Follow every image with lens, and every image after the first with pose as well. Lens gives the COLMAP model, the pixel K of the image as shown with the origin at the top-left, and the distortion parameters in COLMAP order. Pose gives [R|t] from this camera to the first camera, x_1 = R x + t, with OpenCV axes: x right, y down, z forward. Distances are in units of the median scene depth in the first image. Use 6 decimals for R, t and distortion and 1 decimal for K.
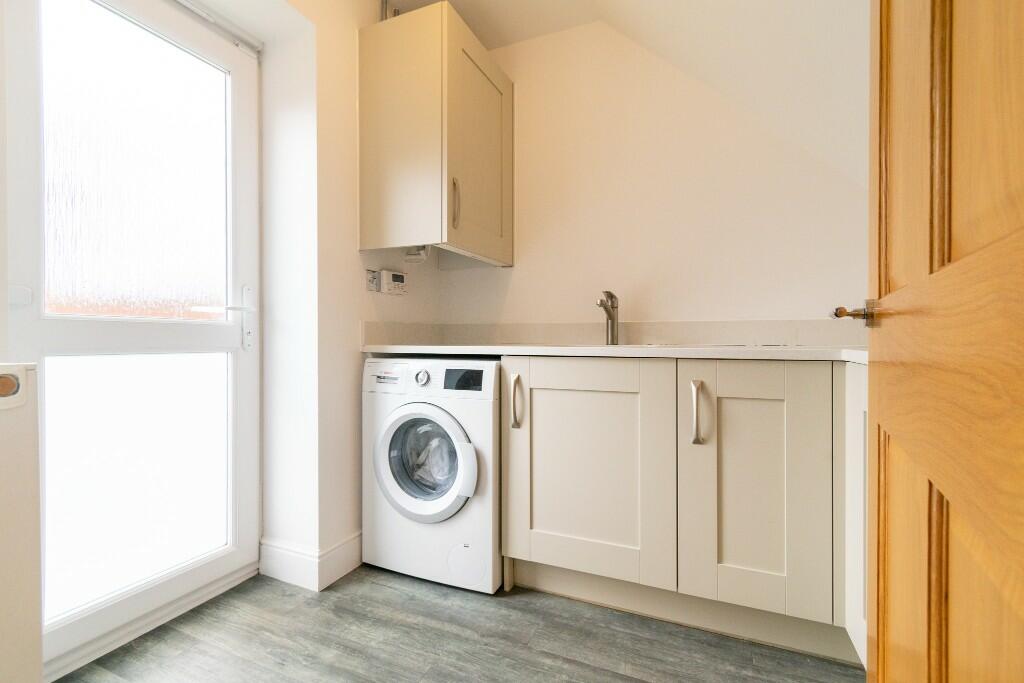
lens RADIAL K [[452.5, 0, 513.3], [0, 452.5, 338.4], [0, 0, 1]] dist [0.004782, -0.000820]
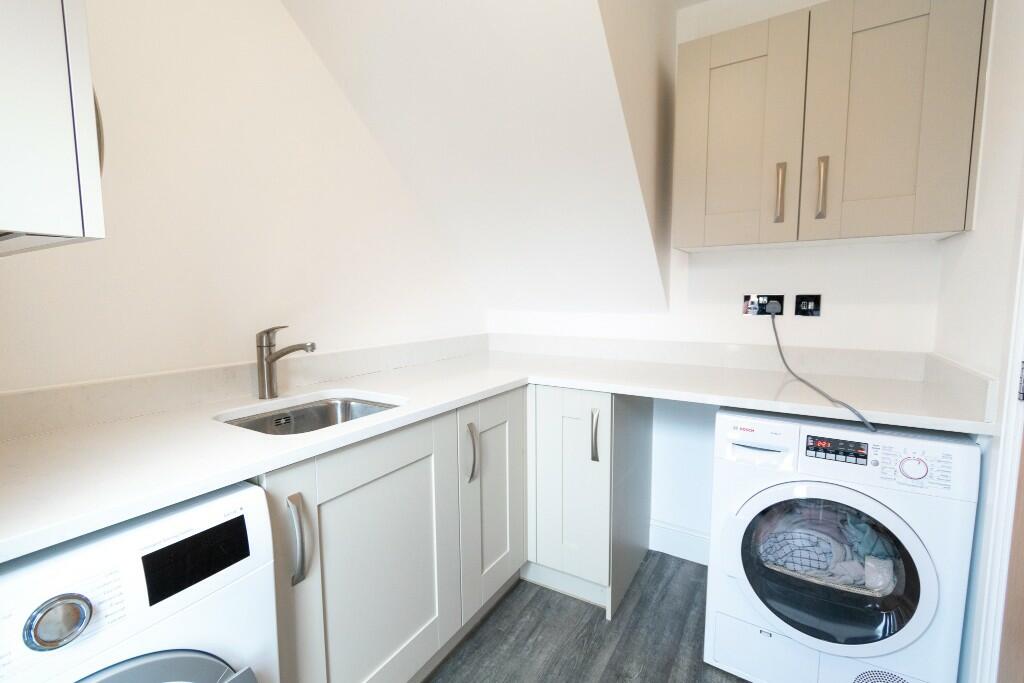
lens RADIAL K [[452.5, 0, 510.7], [0, 452.5, 337.9], [0, 0, 1]] dist [0.004782, -0.000820]
pose [[0.145306, -0.099300, 0.984391, -0.590056], [0.016835, 0.995055, 0.097891, -0.200671], [-0.989243, 0.002348, 0.146260, 0.755153]]
